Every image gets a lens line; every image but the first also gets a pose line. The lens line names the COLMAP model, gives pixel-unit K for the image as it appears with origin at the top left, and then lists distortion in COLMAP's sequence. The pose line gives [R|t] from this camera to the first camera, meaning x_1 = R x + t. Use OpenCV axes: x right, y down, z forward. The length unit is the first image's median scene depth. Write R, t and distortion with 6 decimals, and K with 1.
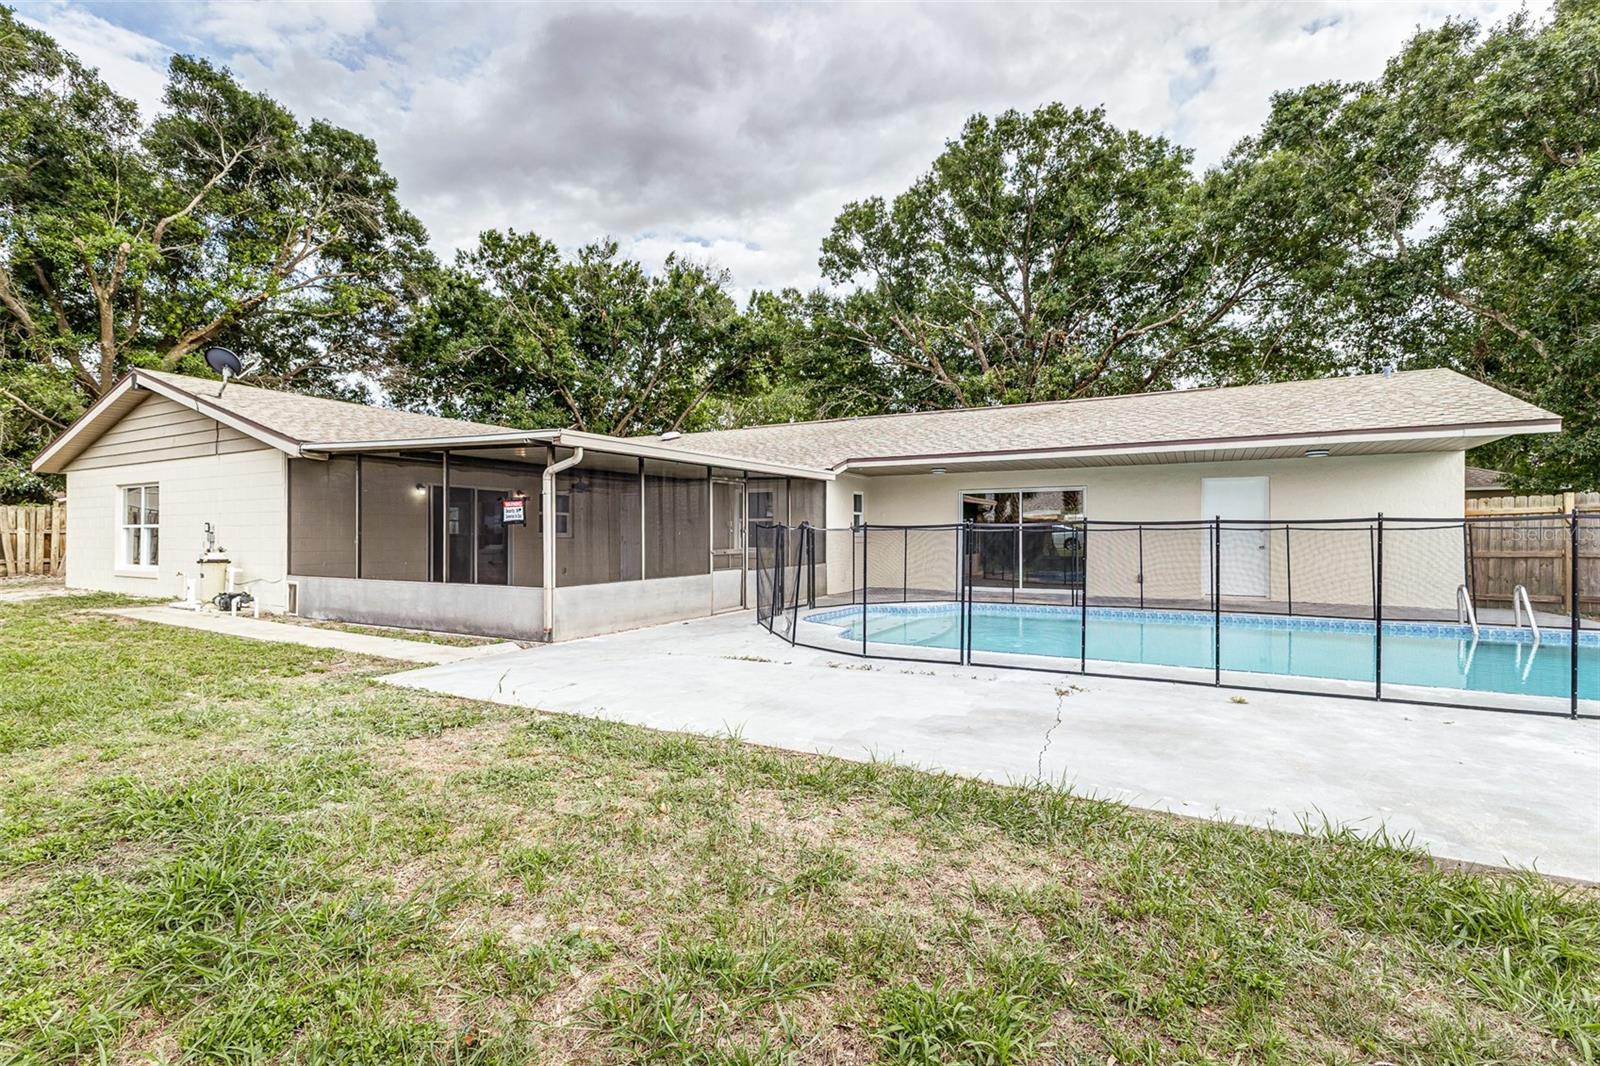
lens RADIAL K [[707.0, 0, 799.8], [0, 707.0, 527.8], [0, 0, 1]] dist [0.011603, -0.000991]
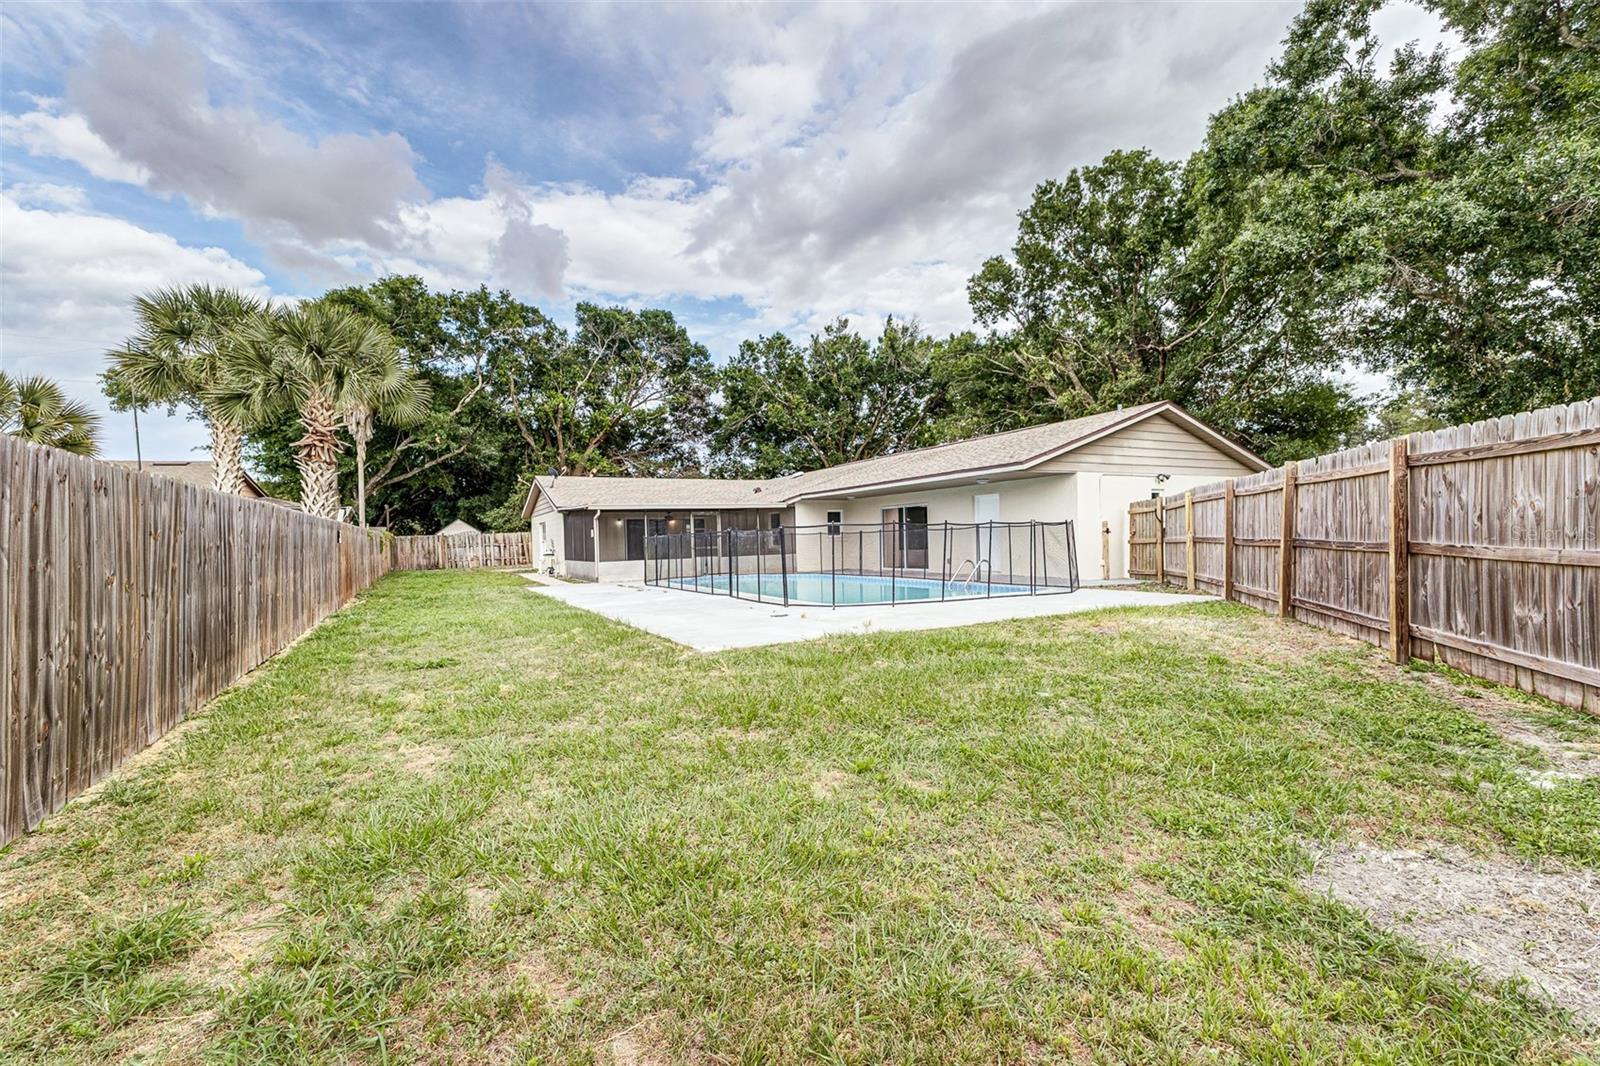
lens RADIAL K [[707.0, 0, 799.8], [0, 707.0, 527.8], [0, 0, 1]] dist [0.011603, -0.000991]
pose [[0.826022, -0.030637, -0.562804, 0.531415], [0.031784, 0.999465, -0.007759, 0.000816], [0.562740, -0.011479, 0.826554, -0.210556]]
